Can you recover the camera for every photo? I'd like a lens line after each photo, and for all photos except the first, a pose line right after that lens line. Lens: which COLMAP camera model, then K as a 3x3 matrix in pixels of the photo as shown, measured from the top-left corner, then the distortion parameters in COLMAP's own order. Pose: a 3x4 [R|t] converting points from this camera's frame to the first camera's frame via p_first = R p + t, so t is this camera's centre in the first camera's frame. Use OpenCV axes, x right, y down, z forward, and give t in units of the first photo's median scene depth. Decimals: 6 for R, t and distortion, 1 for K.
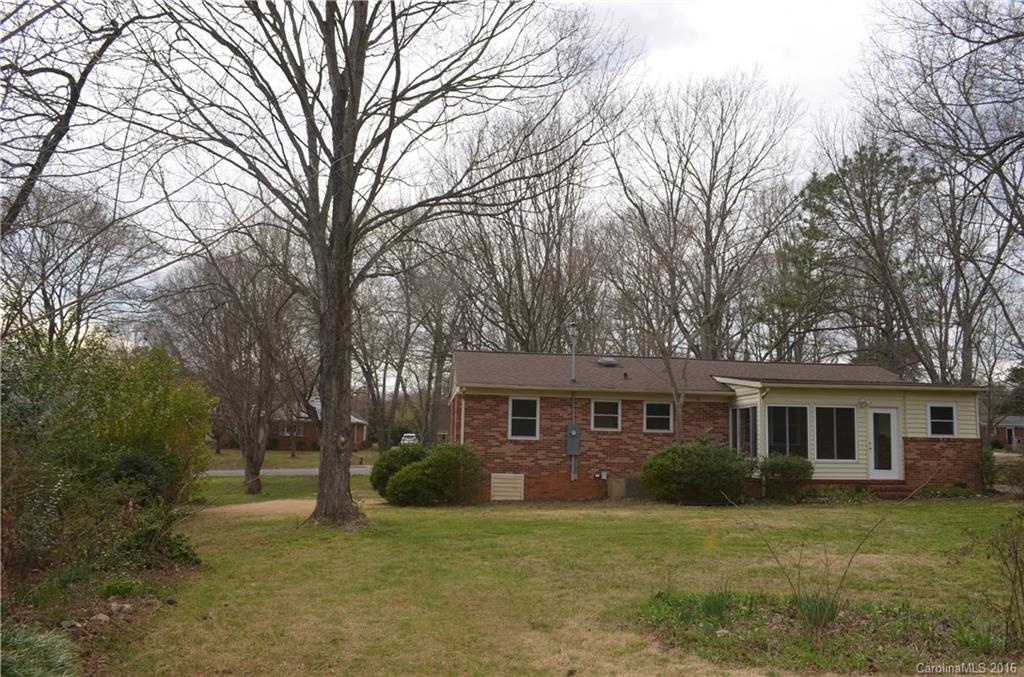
lens RADIAL K [[808.4, 0, 511.1], [0, 808.4, 335.5], [0, 0, 1]] dist [-0.072617, 0.003890]
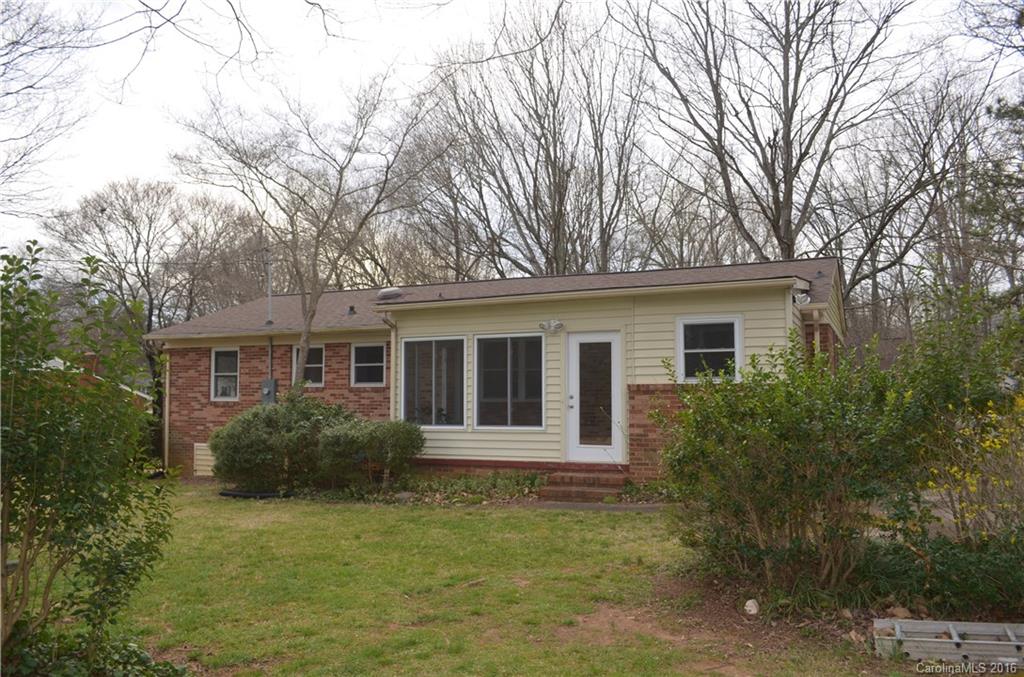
lens RADIAL K [[808.4, 0, 512.4], [0, 808.4, 338.5], [0, 0, 1]] dist [-0.072617, 0.003890]
pose [[0.867582, -0.062067, -0.493405, 0.691871], [0.088831, 0.995565, 0.030961, 0.072608], [0.489296, -0.070691, 0.869248, 0.486298]]
